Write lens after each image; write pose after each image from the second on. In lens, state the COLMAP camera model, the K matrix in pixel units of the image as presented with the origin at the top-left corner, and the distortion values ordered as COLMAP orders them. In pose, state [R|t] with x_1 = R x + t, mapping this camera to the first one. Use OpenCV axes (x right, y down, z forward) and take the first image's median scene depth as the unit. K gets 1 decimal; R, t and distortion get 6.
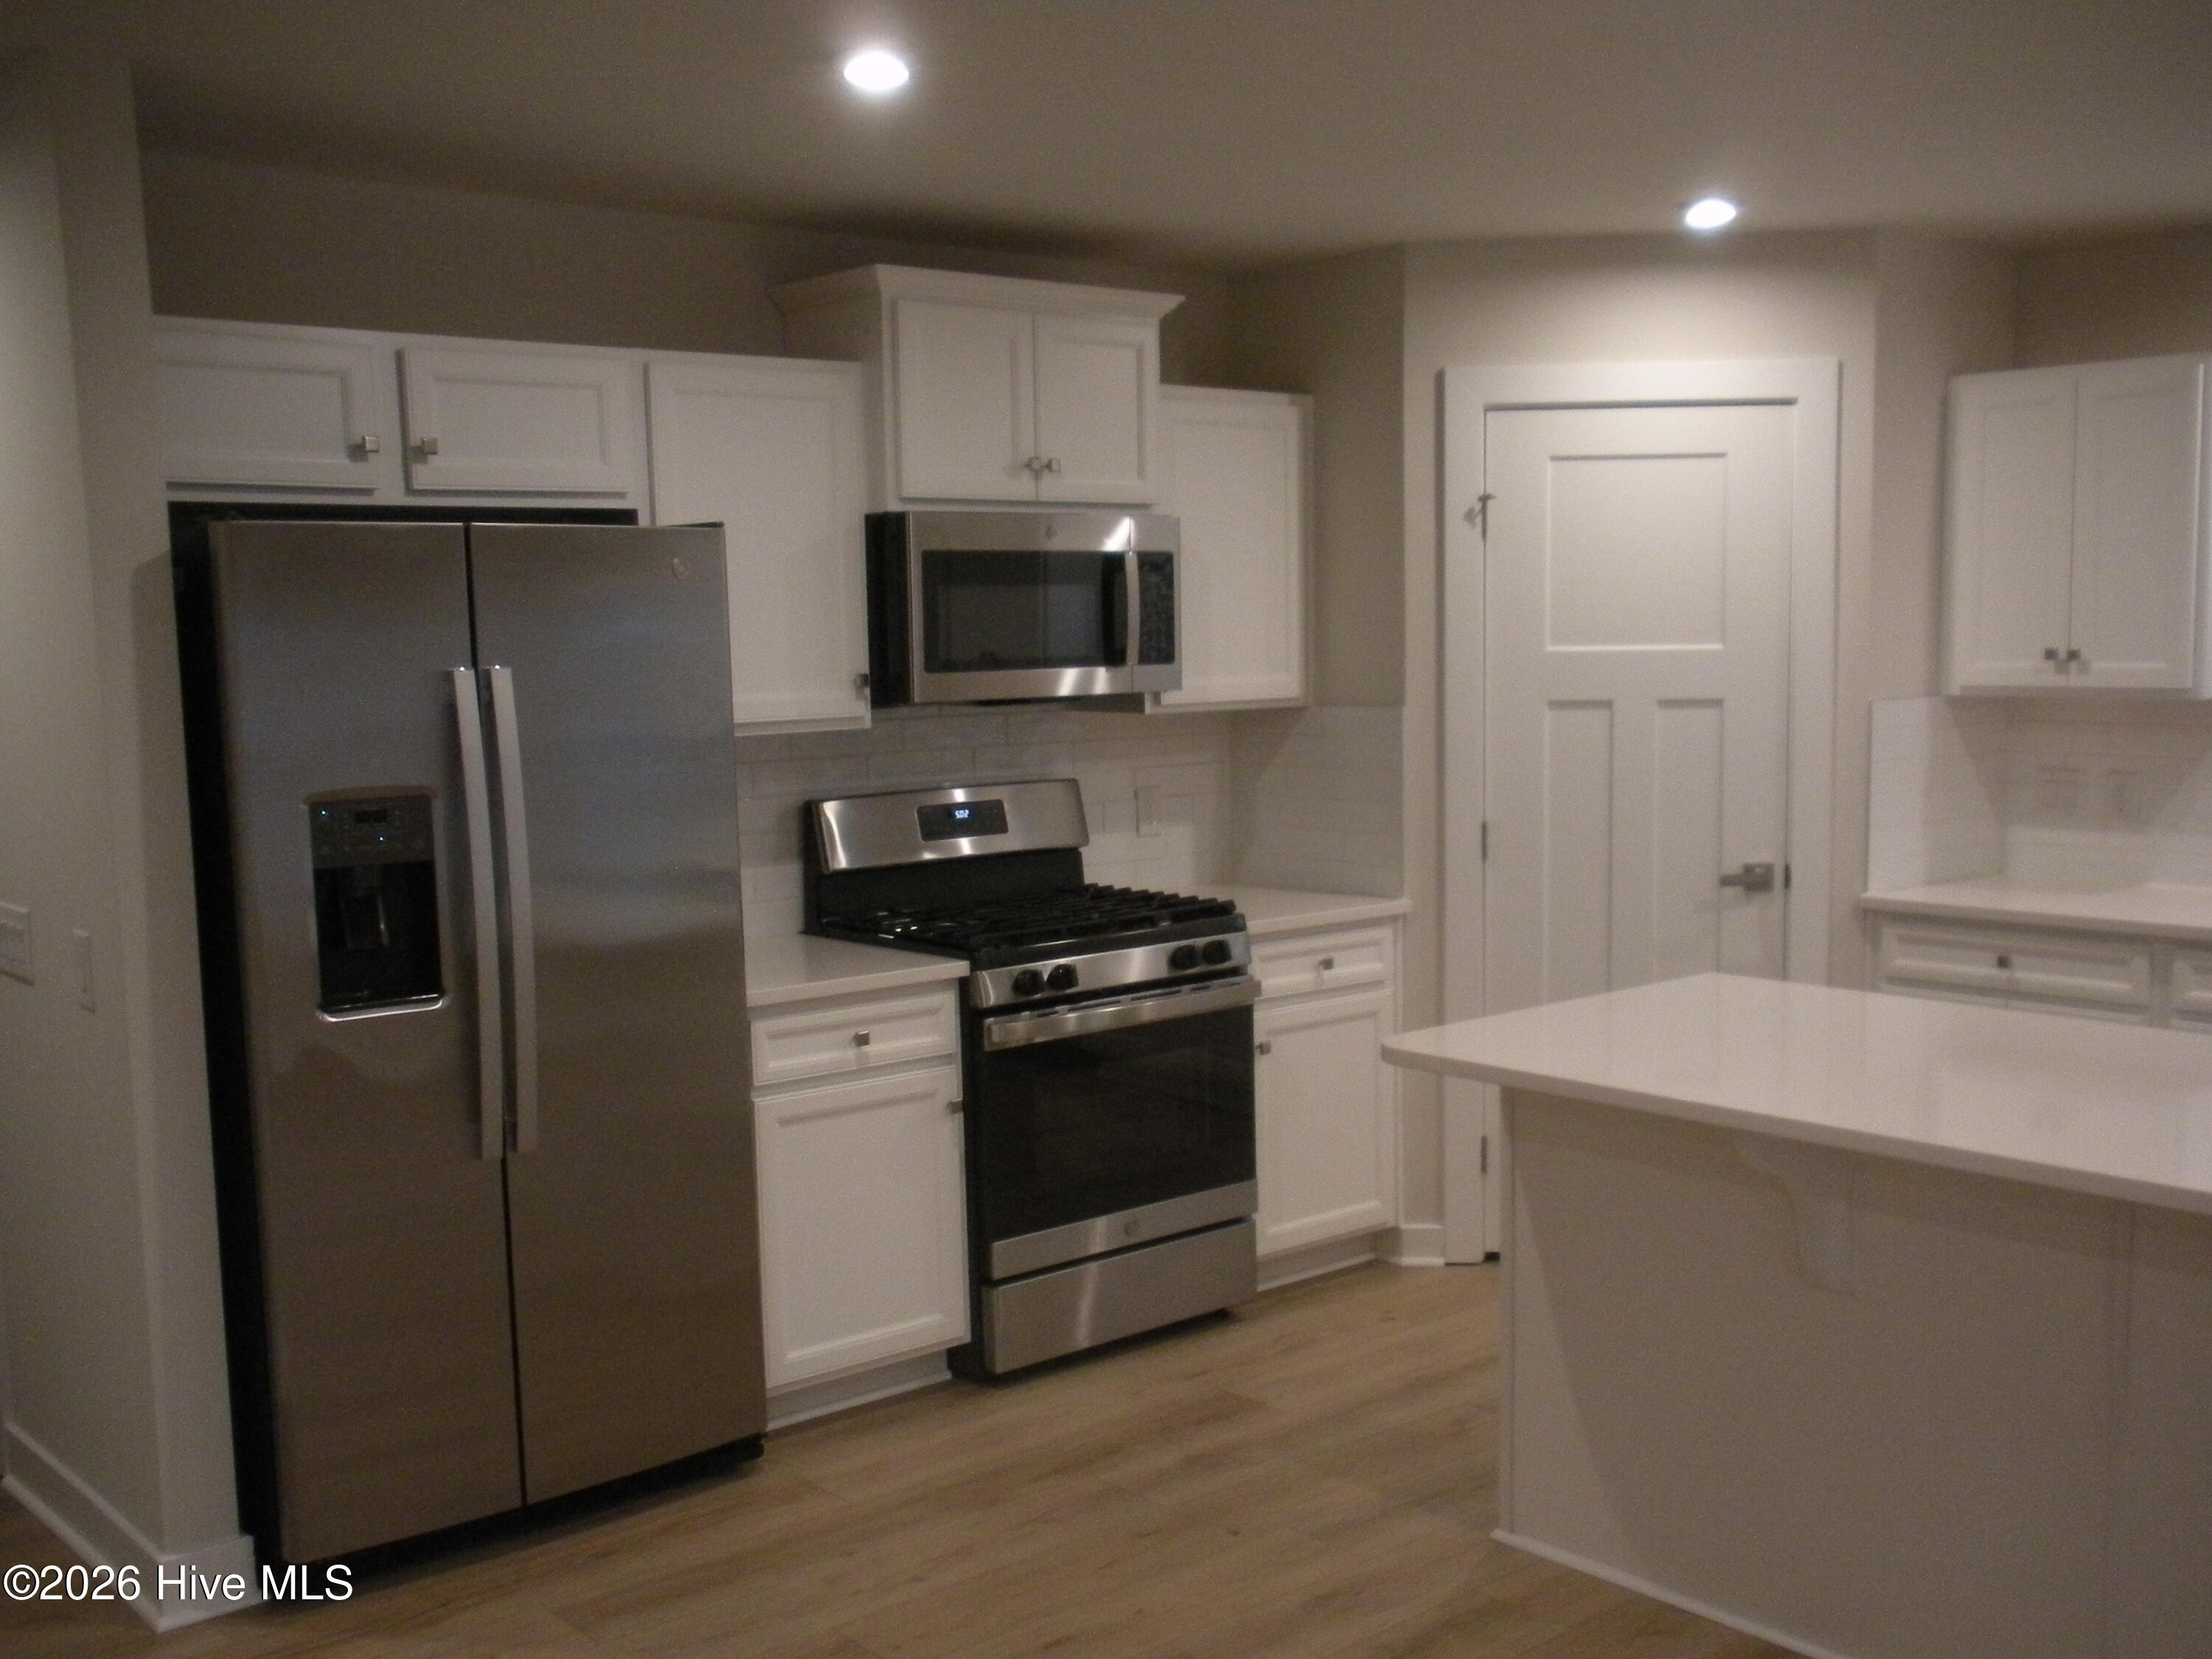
lens RADIAL K [[2252.5, 0, 1106.0], [0, 2252.5, 829.5], [0, 0, 1]] dist [-0.000449, 0.044949]
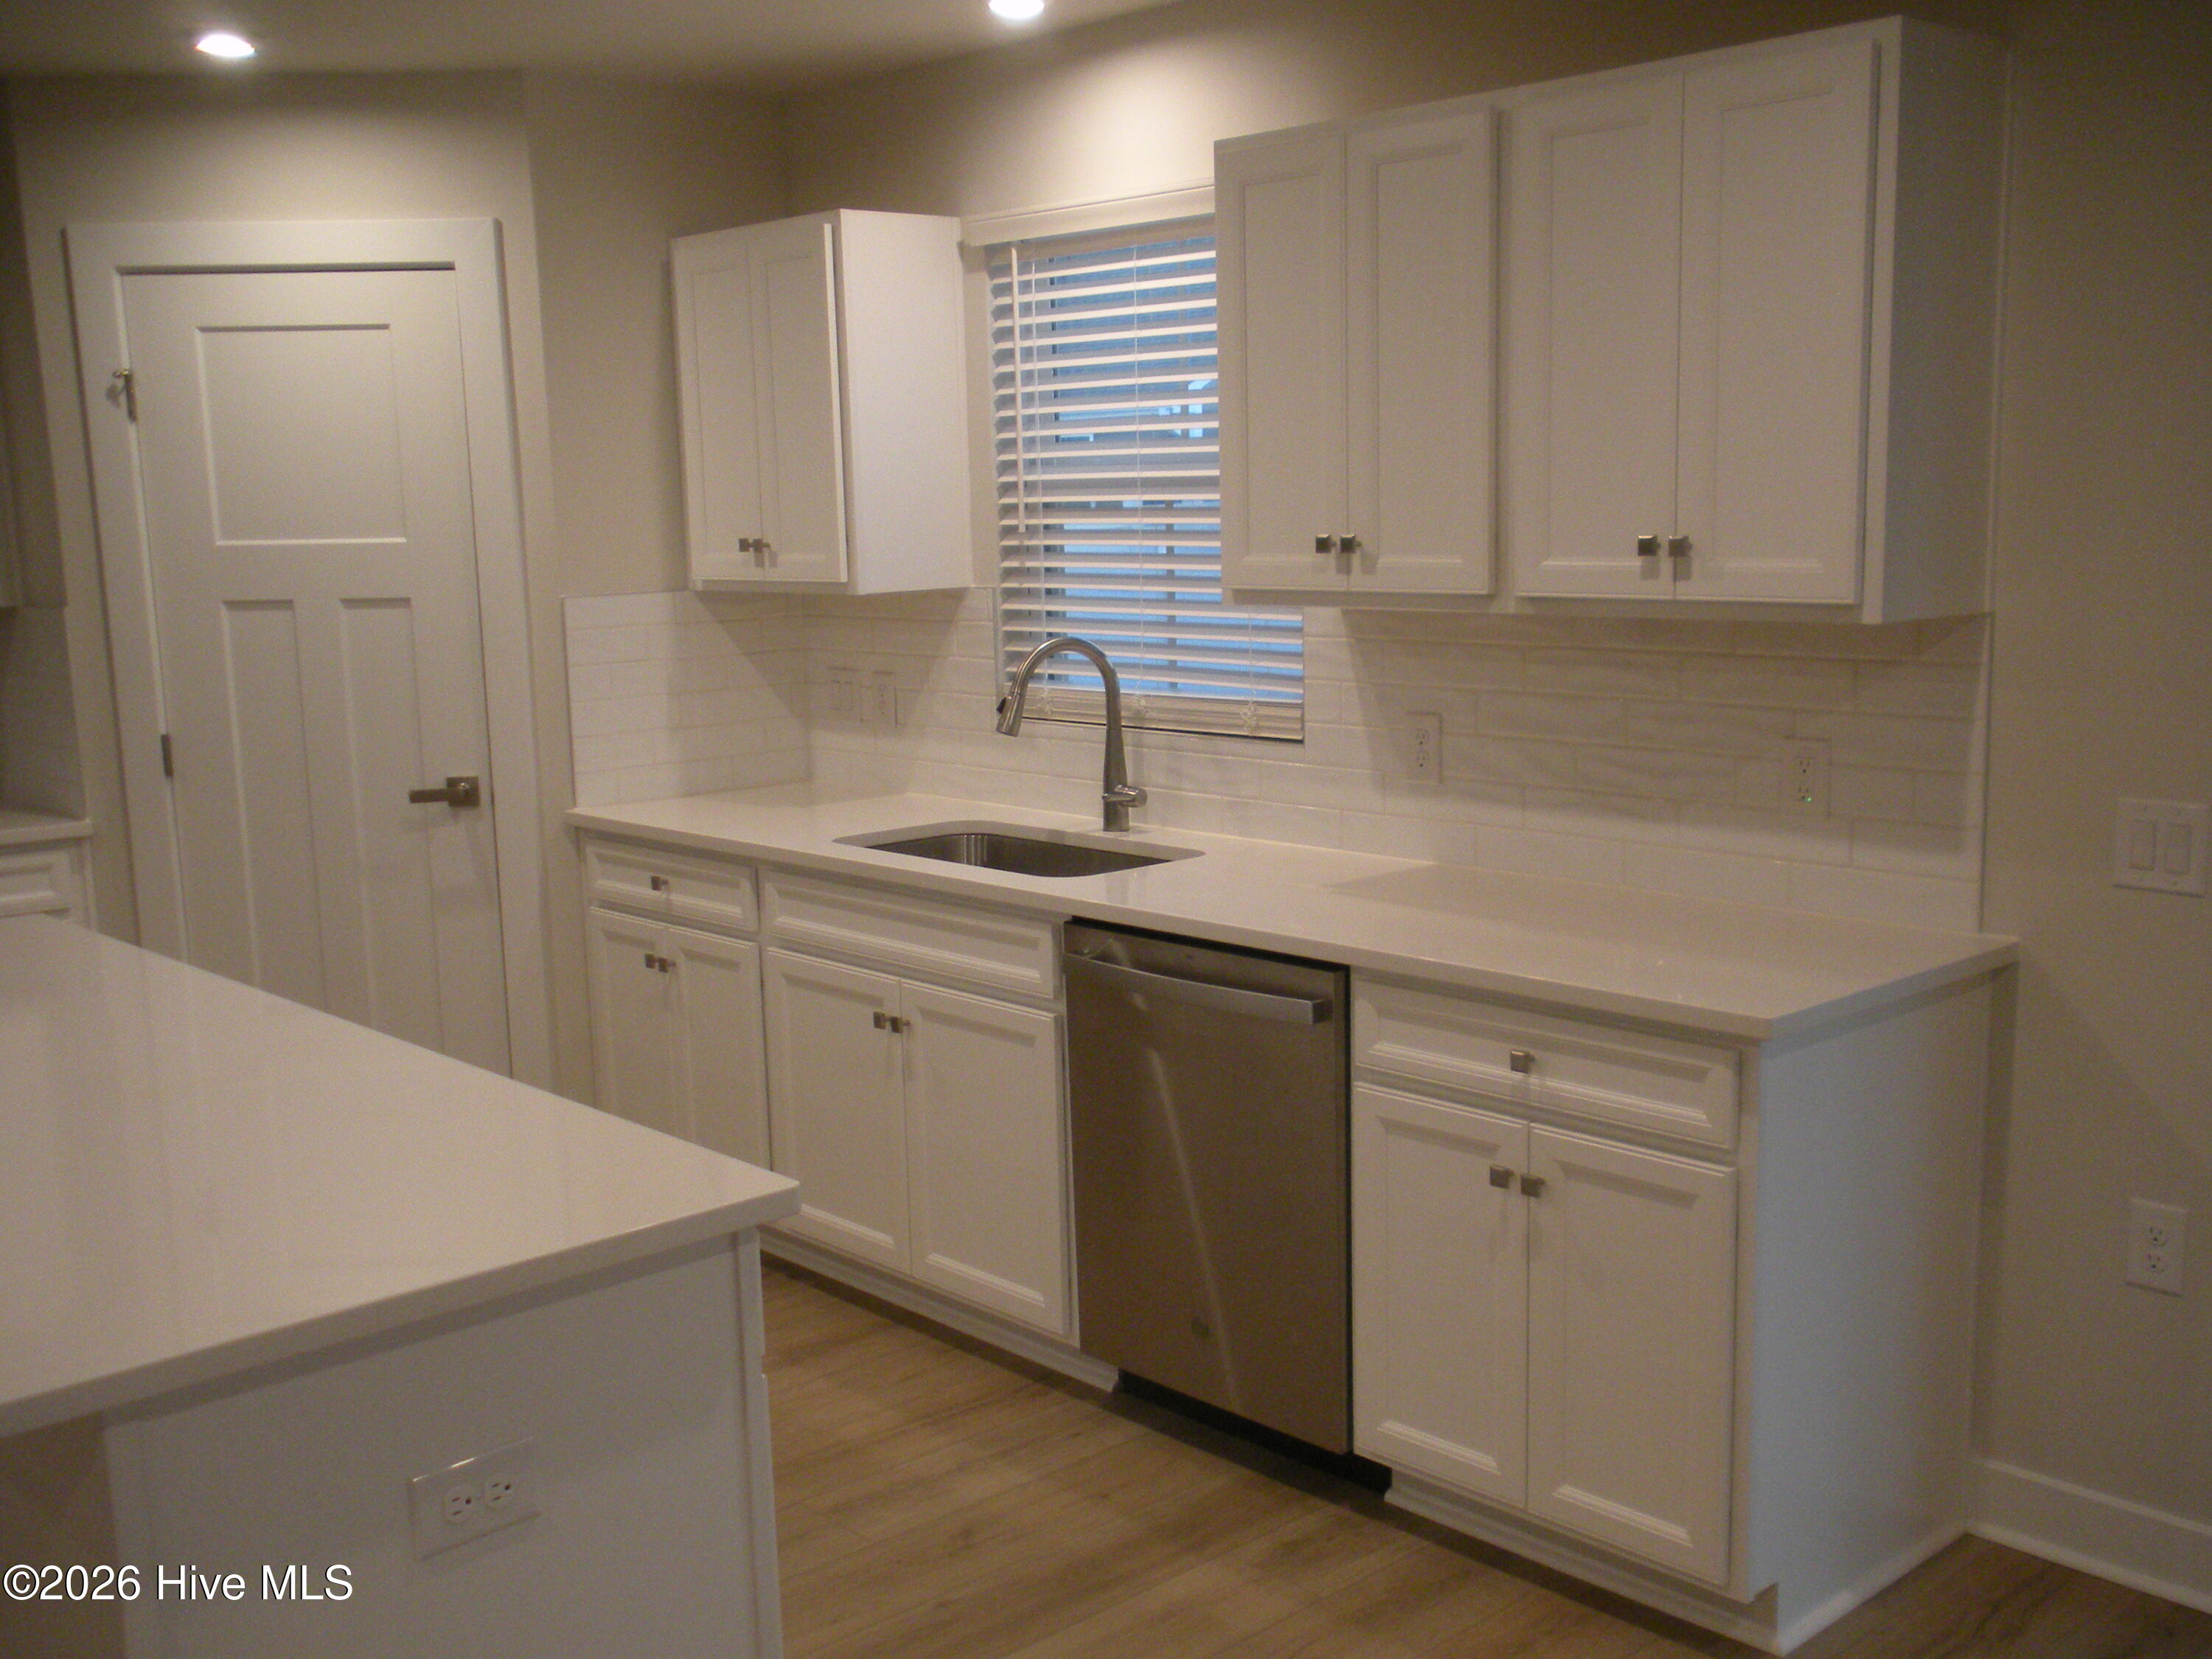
lens RADIAL K [[2252.5, 0, 1106.0], [0, 2252.5, 829.5], [0, 0, 1]] dist [-0.000449, 0.044949]
pose [[0.998730, -0.011365, 0.049091, 0.507038], [0.009179, 0.998966, 0.044526, -0.001976], [-0.049546, -0.044019, 0.997801, 0.073399]]
